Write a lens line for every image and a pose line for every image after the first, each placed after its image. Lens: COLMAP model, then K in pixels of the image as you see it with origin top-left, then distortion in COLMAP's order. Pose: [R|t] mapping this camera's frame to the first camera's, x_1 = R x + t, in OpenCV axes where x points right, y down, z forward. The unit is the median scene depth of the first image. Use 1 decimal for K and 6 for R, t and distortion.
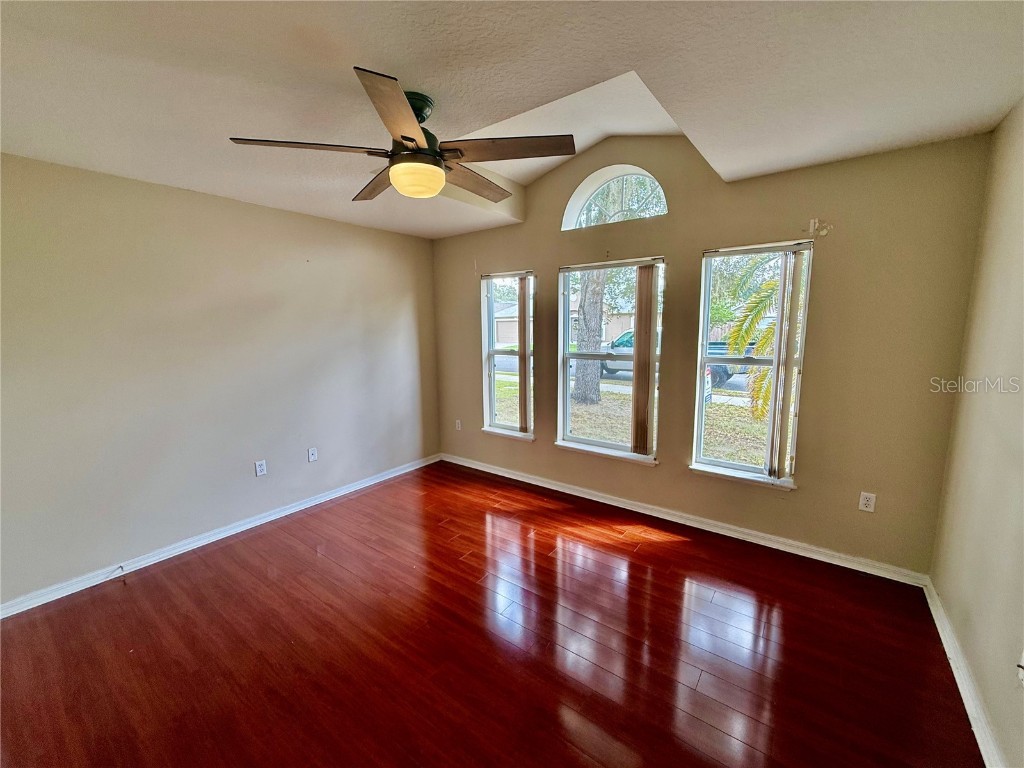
lens RADIAL K [[409.9, 0, 509.2], [0, 409.9, 383.9], [0, 0, 1]] dist [0.000359, -0.000320]
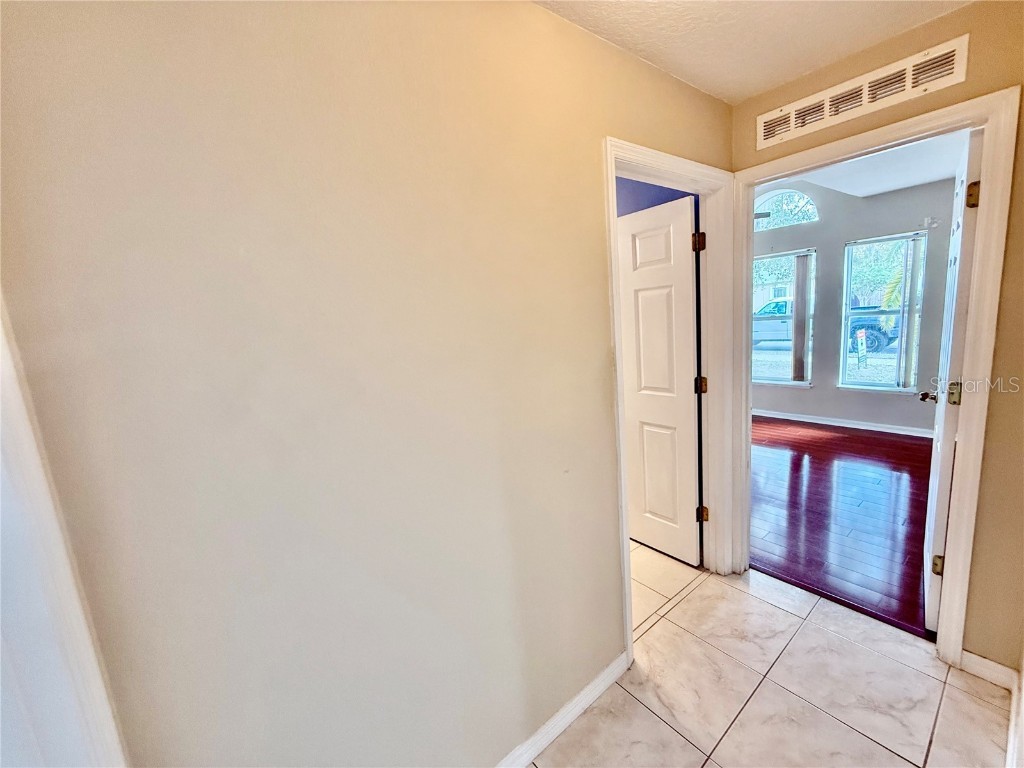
lens RADIAL K [[409.9, 0, 509.2], [0, 409.9, 383.9], [0, 0, 1]] dist [0.000359, -0.000320]
pose [[0.962503, -0.026064, -0.270016, -0.331436], [0.035442, 0.998924, 0.029916, 0.110743], [0.268945, -0.038364, 0.962391, -0.819964]]
